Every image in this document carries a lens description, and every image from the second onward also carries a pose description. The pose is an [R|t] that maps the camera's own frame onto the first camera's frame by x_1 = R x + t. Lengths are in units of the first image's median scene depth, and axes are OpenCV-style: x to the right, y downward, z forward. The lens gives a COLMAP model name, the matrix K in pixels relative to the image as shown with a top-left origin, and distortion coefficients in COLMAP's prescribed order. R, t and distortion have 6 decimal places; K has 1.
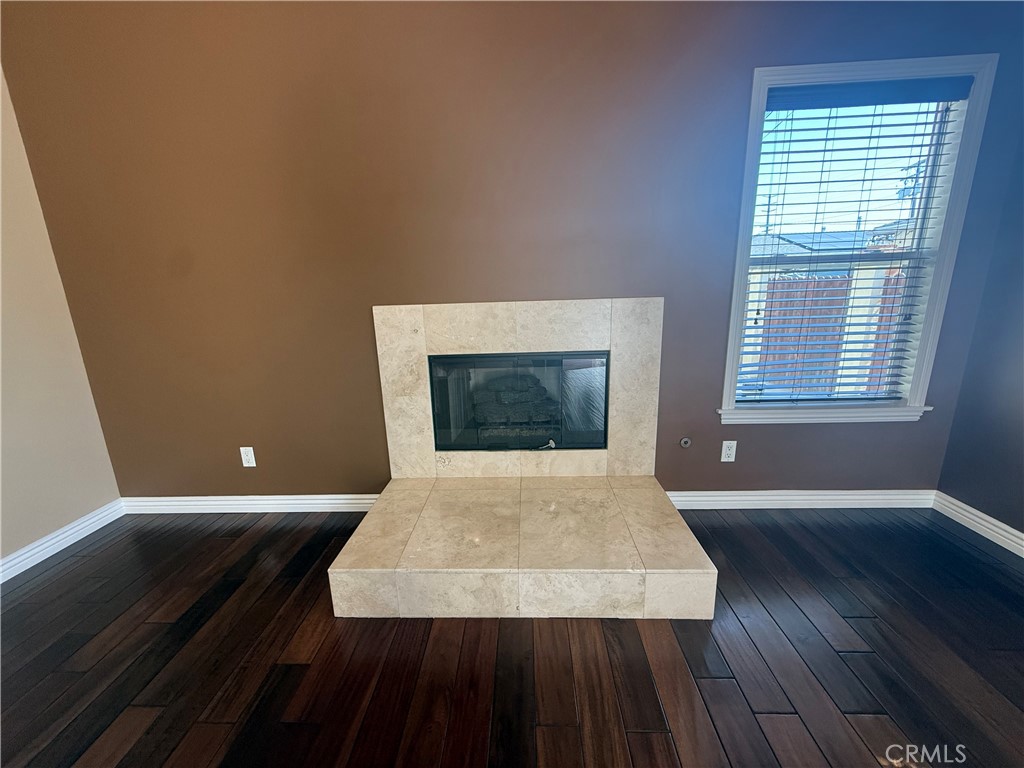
lens RADIAL K [[407.7, 0, 506.6], [0, 407.7, 385.6], [0, 0, 1]] dist [-0.000137, -0.000322]
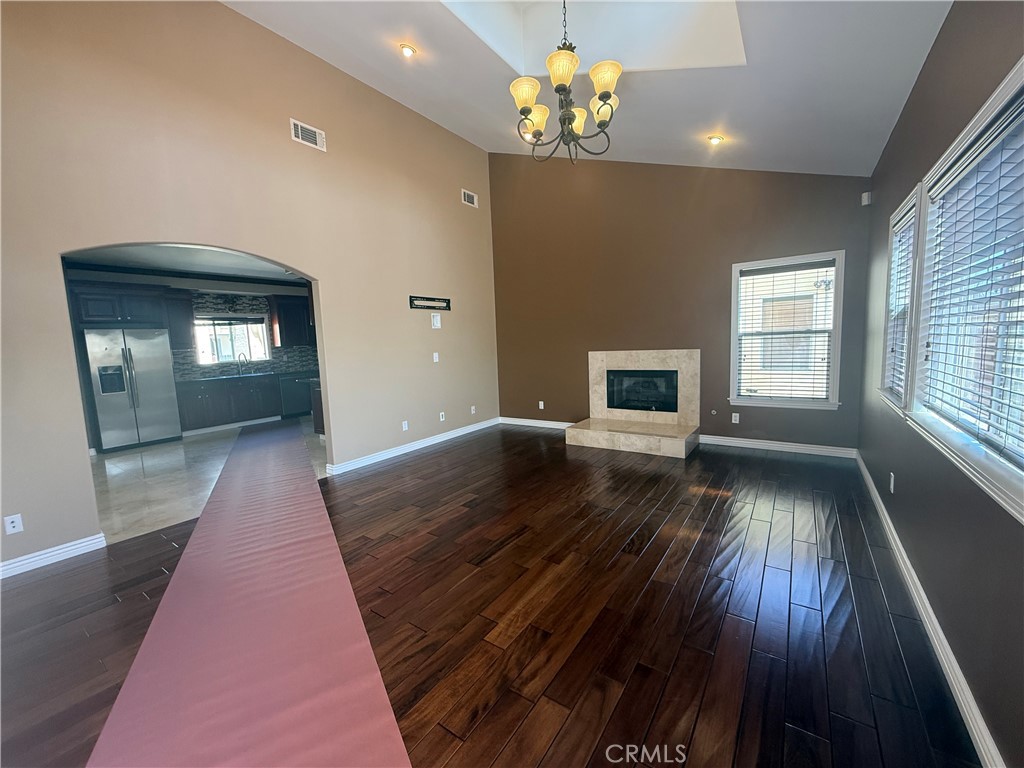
lens RADIAL K [[407.7, 0, 516.5], [0, 407.7, 381.5], [0, 0, 1]] dist [-0.000137, -0.000322]
pose [[0.850249, 0.051221, -0.523882, 0.684100], [-0.112411, 0.989964, -0.085649, 0.286721], [0.514237, 0.131713, 0.847474, -1.498631]]
